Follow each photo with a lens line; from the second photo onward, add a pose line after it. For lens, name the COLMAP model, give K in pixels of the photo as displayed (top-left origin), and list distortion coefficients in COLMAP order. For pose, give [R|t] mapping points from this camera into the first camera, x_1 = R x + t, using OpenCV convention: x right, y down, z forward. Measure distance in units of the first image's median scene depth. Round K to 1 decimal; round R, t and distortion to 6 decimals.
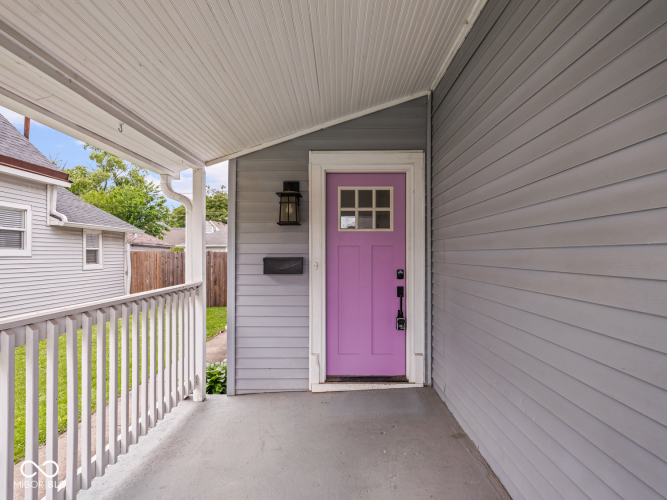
lens RADIAL K [[367.9, 0, 333.8], [0, 367.9, 253.8], [0, 0, 1]] dist [0.007727, -0.003374]
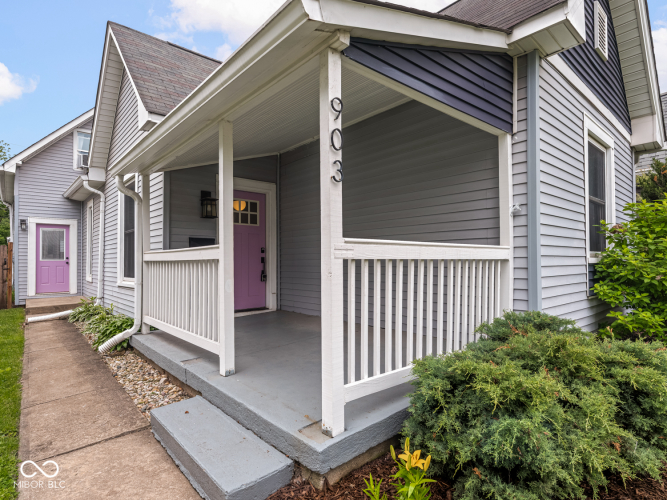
lens RADIAL K [[367.9, 0, 334.2], [0, 367.9, 253.7], [0, 0, 1]] dist [0.007727, -0.003374]
pose [[0.741107, 0.013625, 0.671248, -0.774219], [0.001504, 0.999758, -0.021953, 0.113713], [-0.671385, 0.017280, 0.740908, -0.567423]]
